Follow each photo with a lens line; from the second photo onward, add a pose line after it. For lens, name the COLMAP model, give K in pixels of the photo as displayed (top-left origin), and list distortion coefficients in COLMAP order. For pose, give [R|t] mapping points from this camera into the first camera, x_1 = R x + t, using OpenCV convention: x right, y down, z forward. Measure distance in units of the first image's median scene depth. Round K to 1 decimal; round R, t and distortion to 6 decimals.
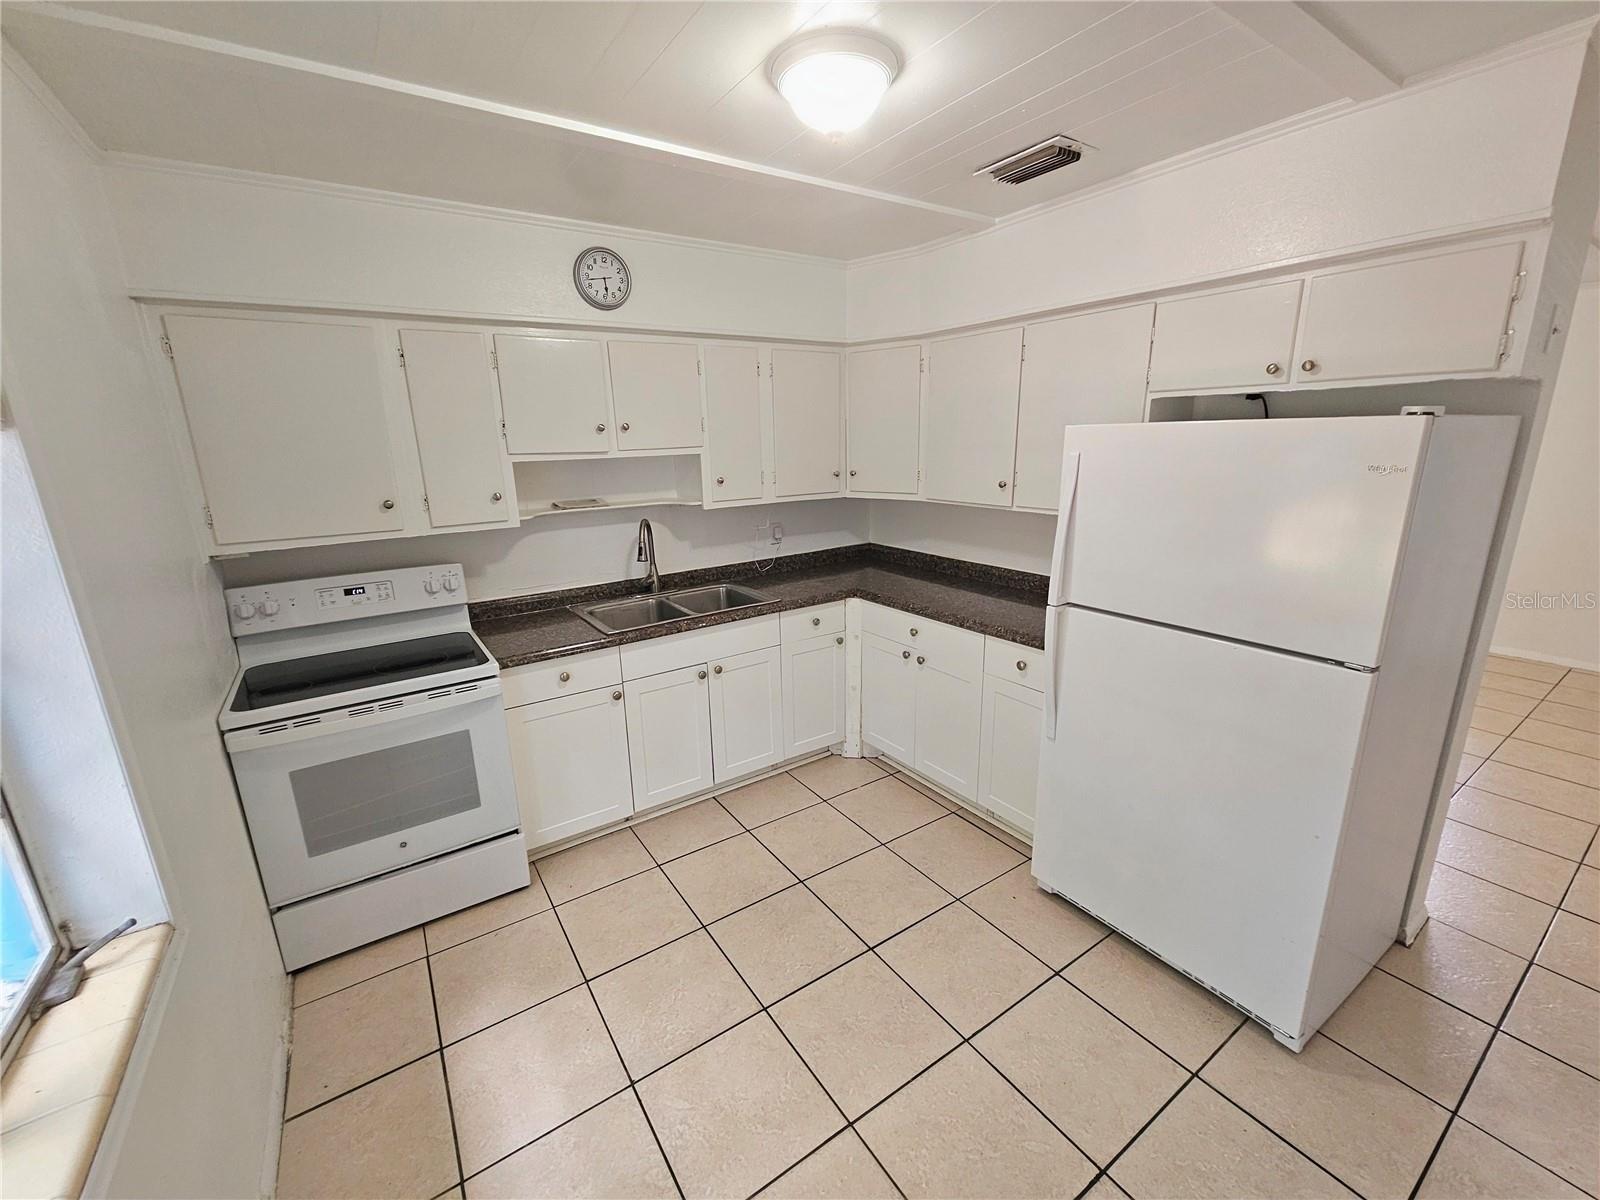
lens RADIAL K [[655.6, 0, 799.6], [0, 655.6, 607.4], [0, 0, 1]] dist [-0.005902, -0.000490]
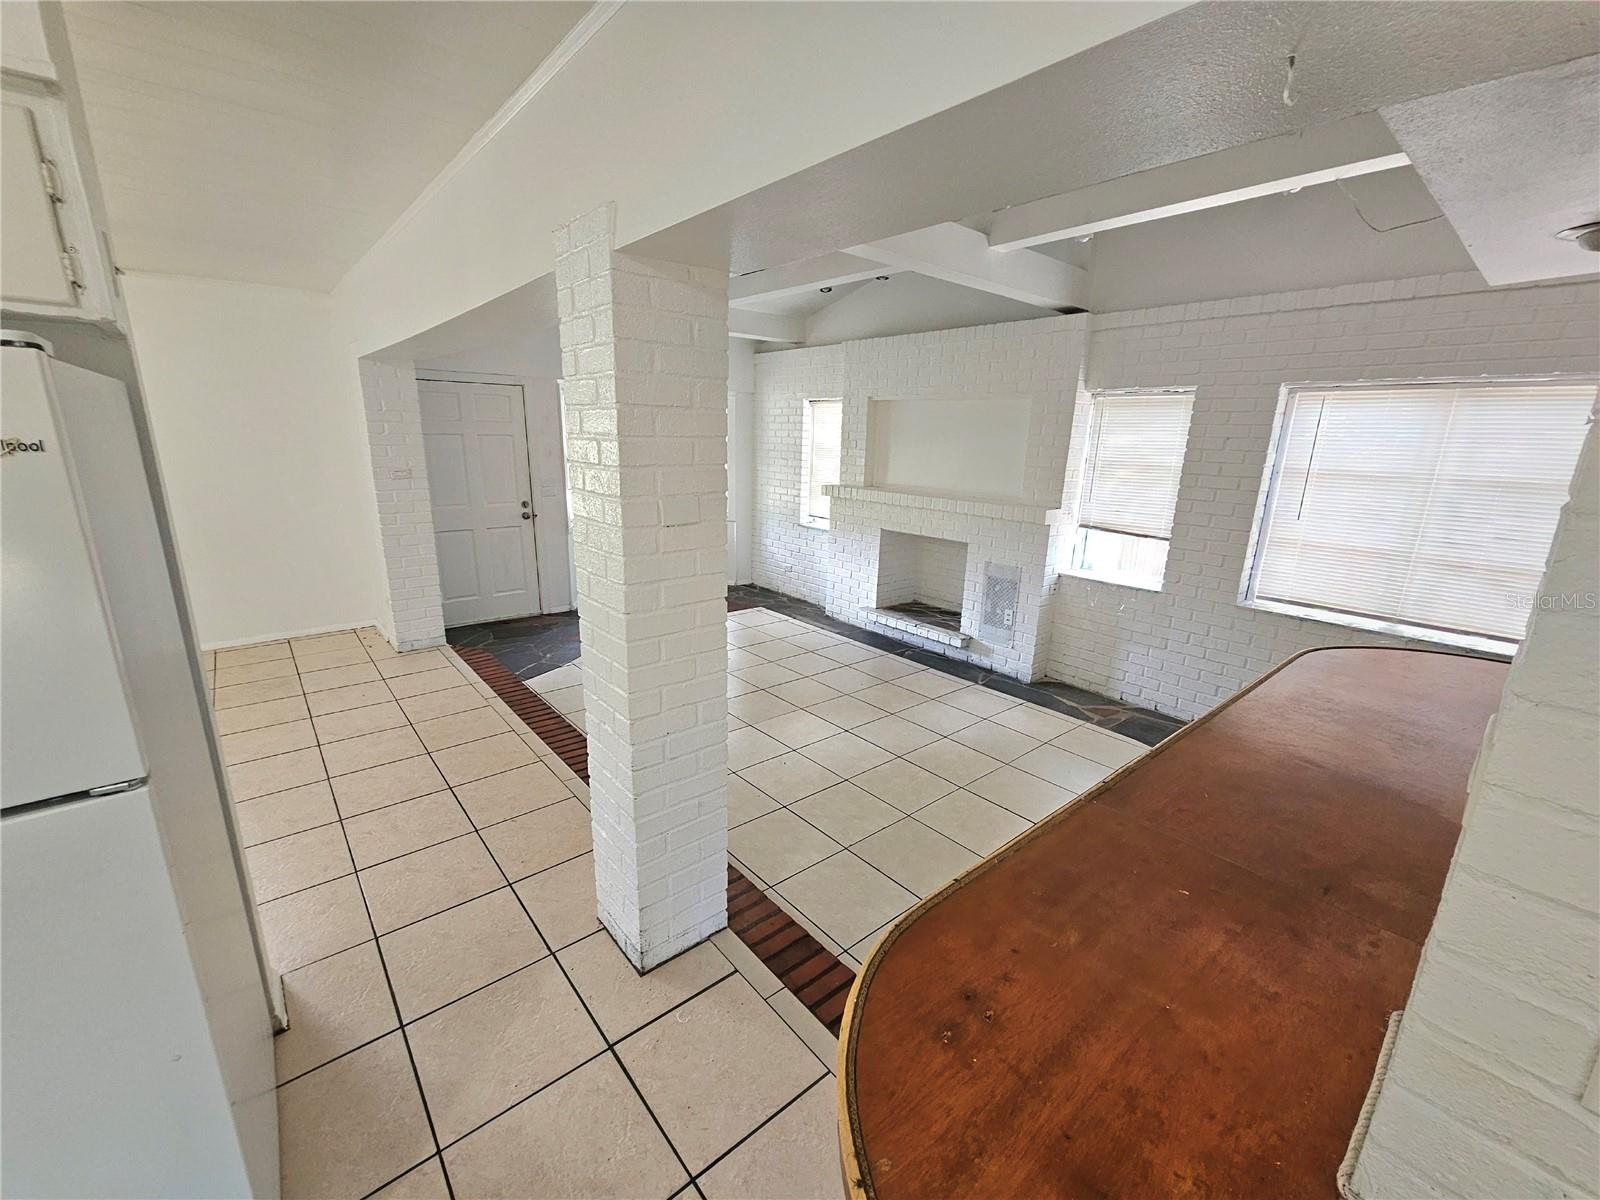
lens RADIAL K [[655.6, 0, 799.6], [0, 655.6, 607.4], [0, 0, 1]] dist [-0.005902, -0.000490]
pose [[-0.111600, -0.232808, 0.966098, 0.172627], [0.230564, 0.939577, 0.253050, -0.043235], [-0.966636, 0.250988, -0.051179, 0.261796]]
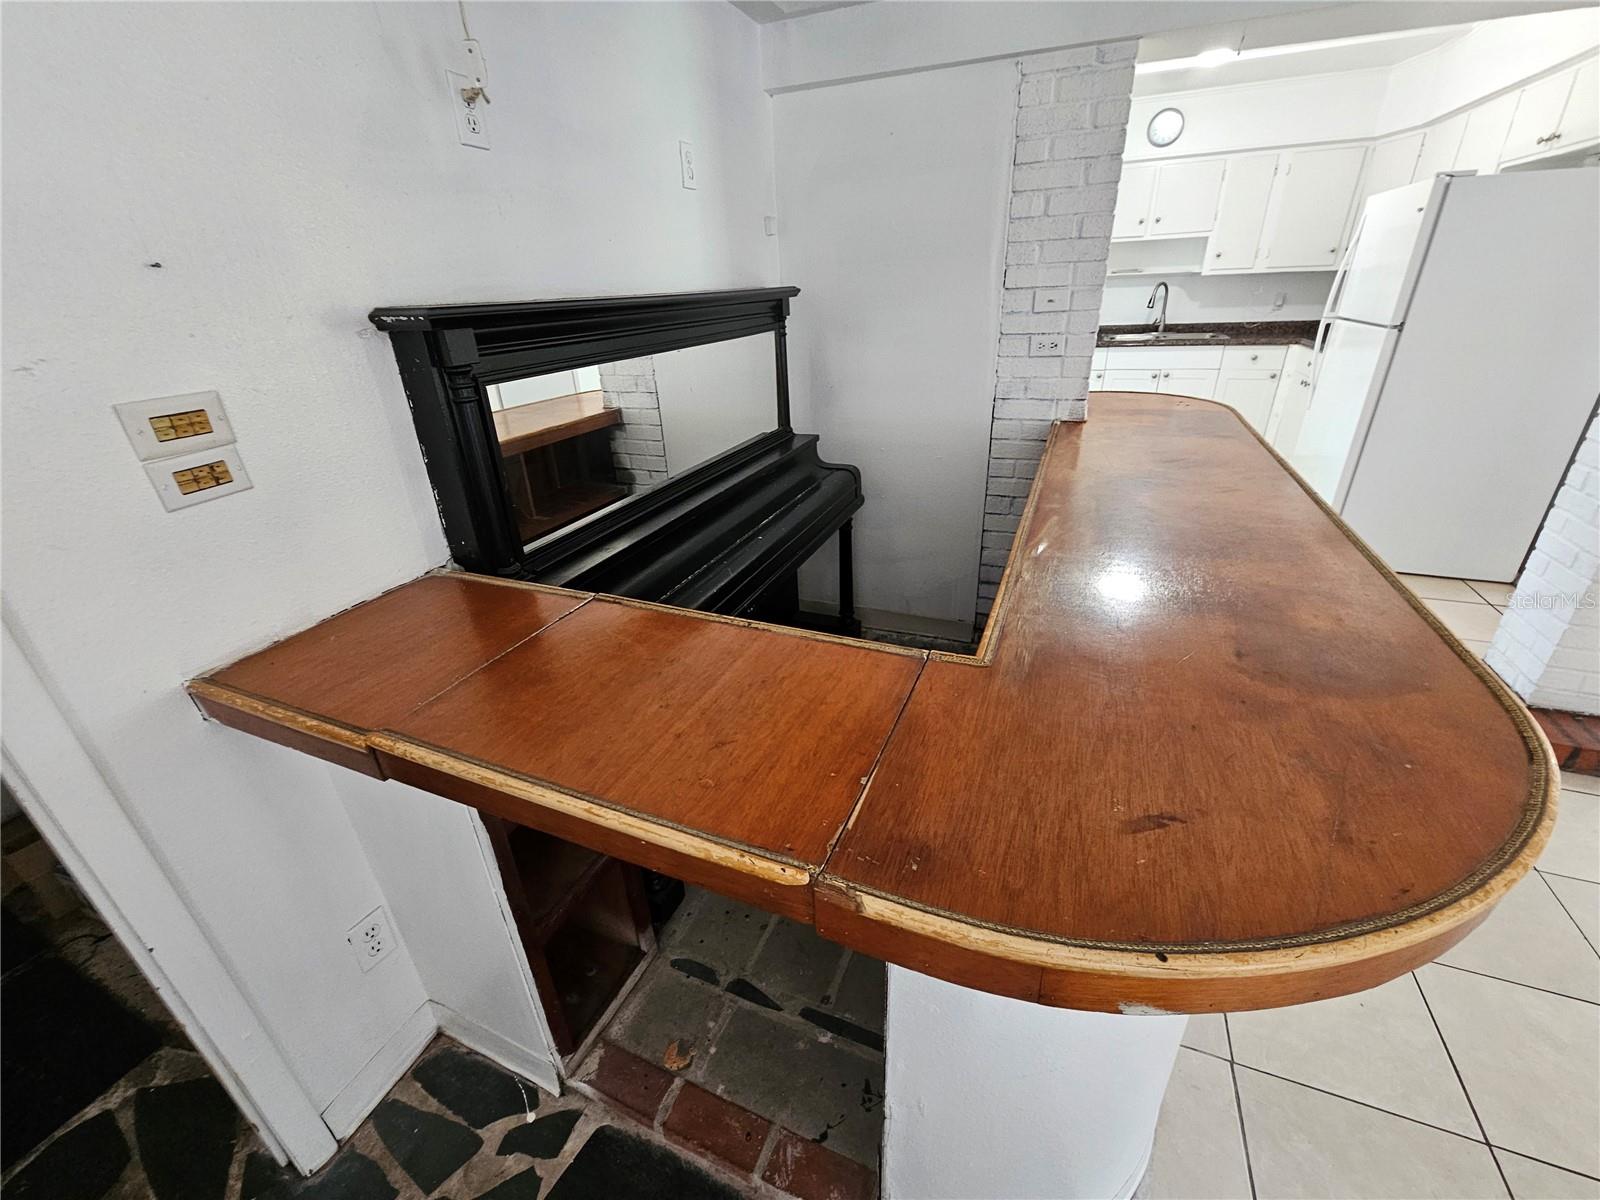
lens RADIAL K [[655.6, 0, 799.6], [0, 655.6, 607.4], [0, 0, 1]] dist [-0.005902, -0.000490]
pose [[0.550639, 0.365999, -0.750228, 1.098866], [-0.182808, 0.929808, 0.319434, 0.373549], [0.814480, -0.038745, 0.578896, -1.015901]]
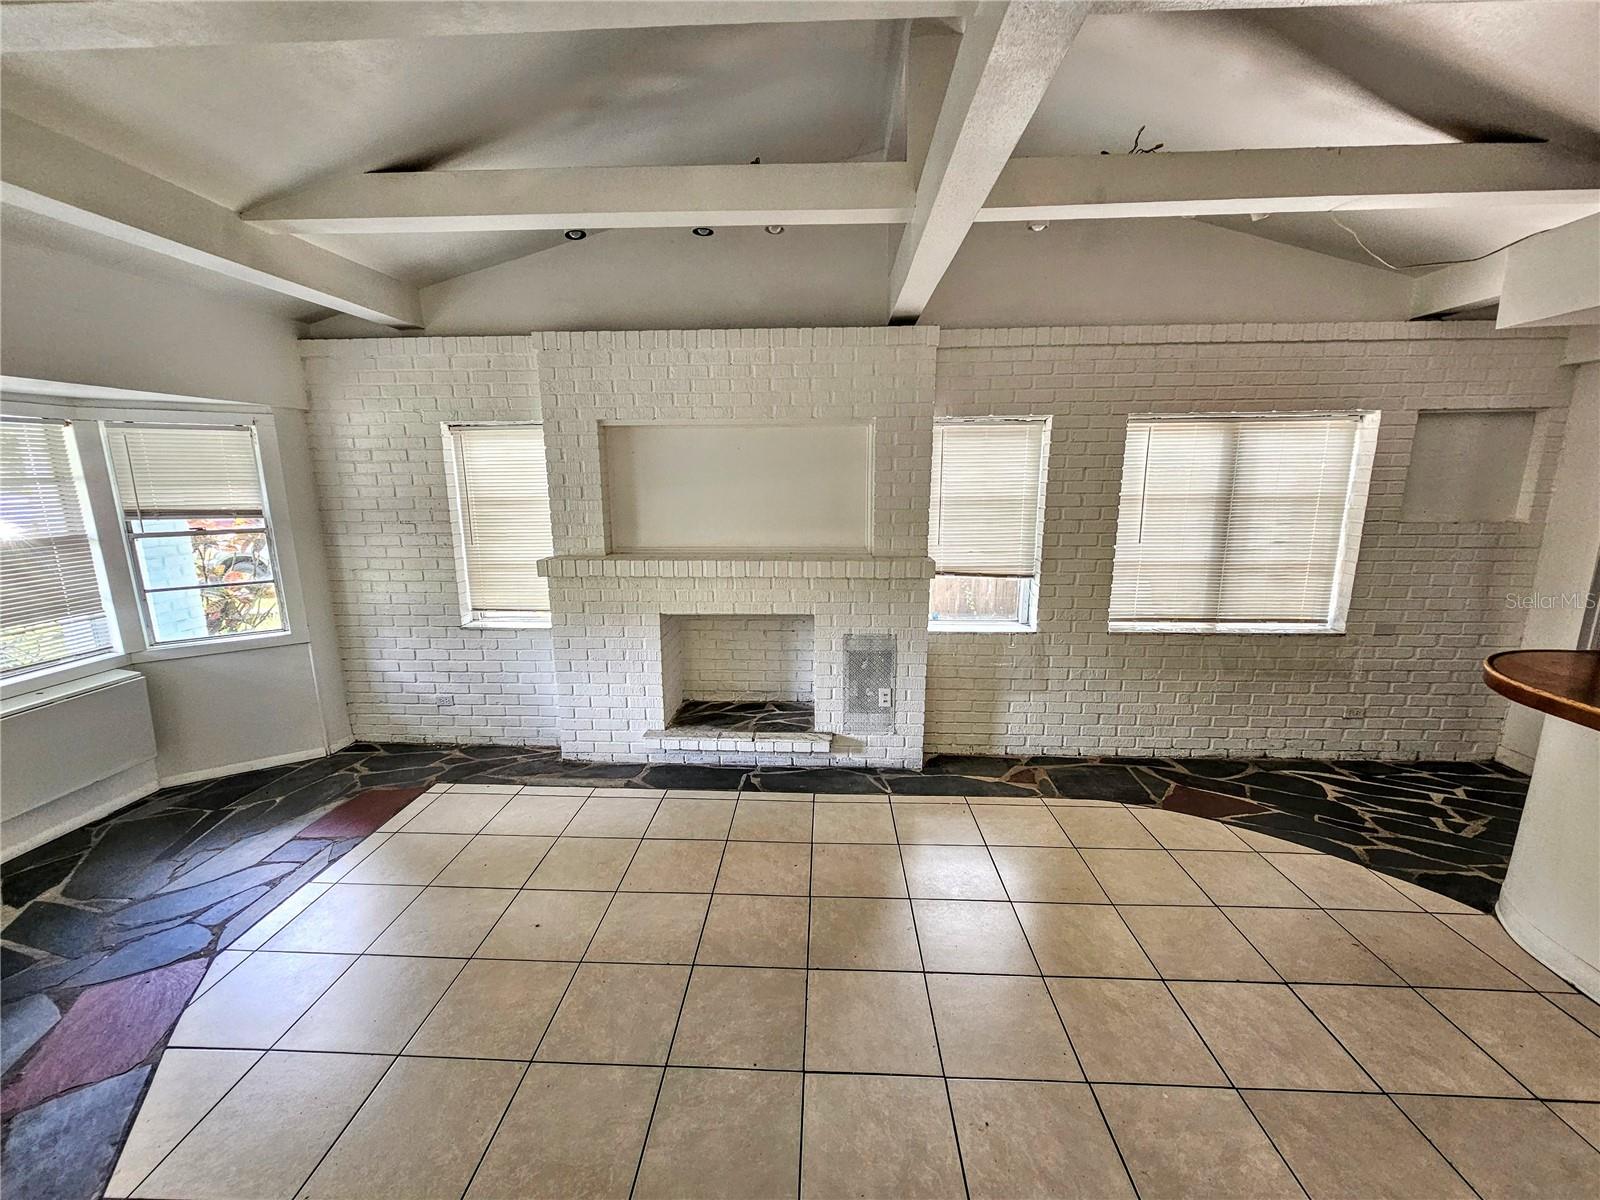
lens RADIAL K [[655.6, 0, 799.6], [0, 655.6, 607.4], [0, 0, 1]] dist [-0.005902, -0.000490]
pose [[-0.796223, -0.092331, 0.597917, 1.352794], [0.178958, 0.908118, 0.378544, -0.212471], [-0.577930, 0.408407, -0.706541, 0.740974]]
